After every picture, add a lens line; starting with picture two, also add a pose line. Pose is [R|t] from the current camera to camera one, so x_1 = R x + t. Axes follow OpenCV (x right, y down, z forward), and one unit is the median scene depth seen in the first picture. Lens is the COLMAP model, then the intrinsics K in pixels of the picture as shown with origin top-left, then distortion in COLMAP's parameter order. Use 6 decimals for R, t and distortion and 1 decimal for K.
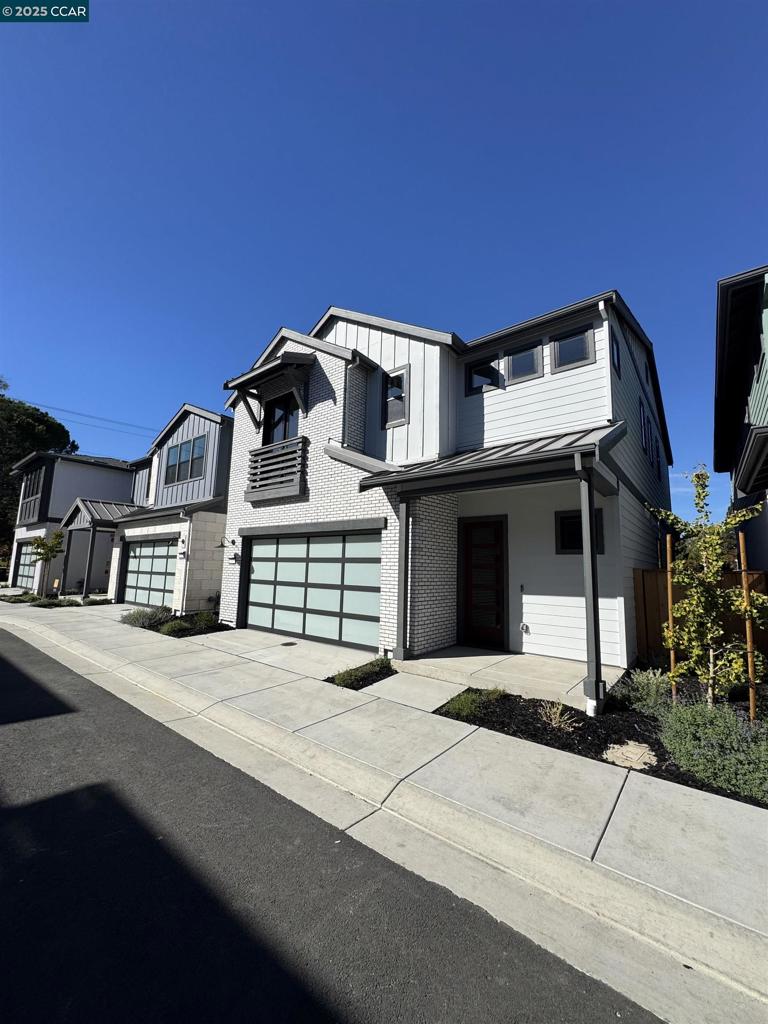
lens RADIAL K [[408.0, 0, 385.2], [0, 408.0, 512.9], [0, 0, 1]] dist [-0.000677, -0.000011]
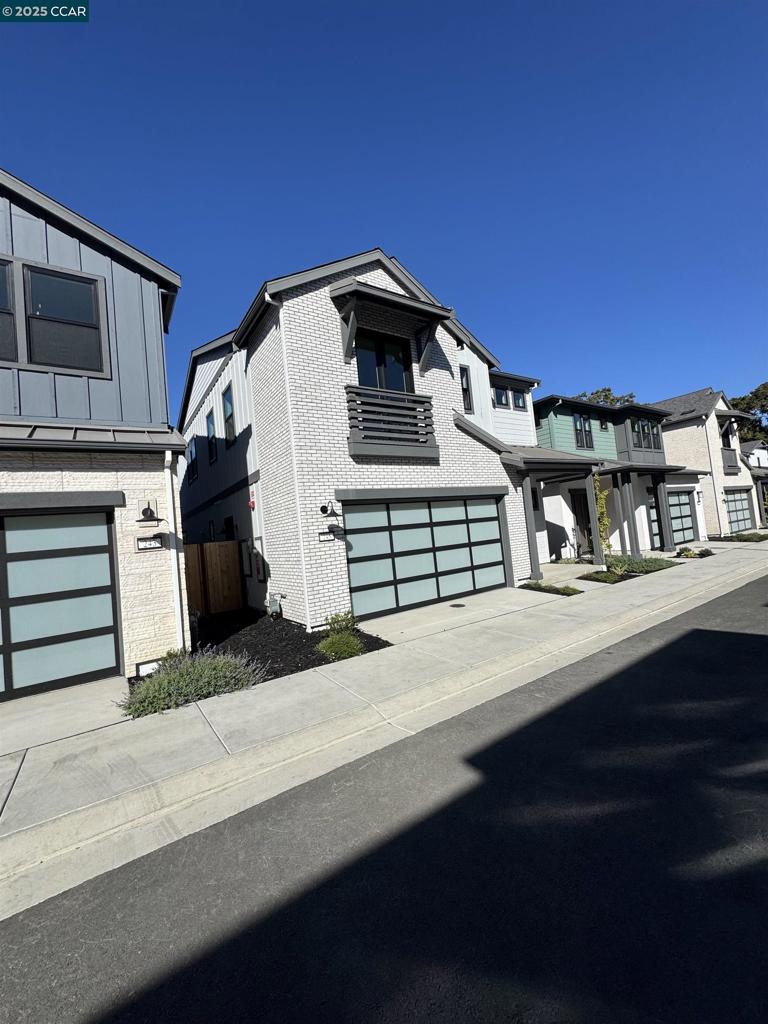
lens RADIAL K [[408.0, 0, 385.2], [0, 408.0, 516.2], [0, 0, 1]] dist [-0.000677, -0.000011]
pose [[0.290051, -0.010540, 0.956953, -1.159063], [-0.022745, 0.999581, 0.017903, 0.079184], [-0.956741, -0.026959, 0.289690, 0.814923]]
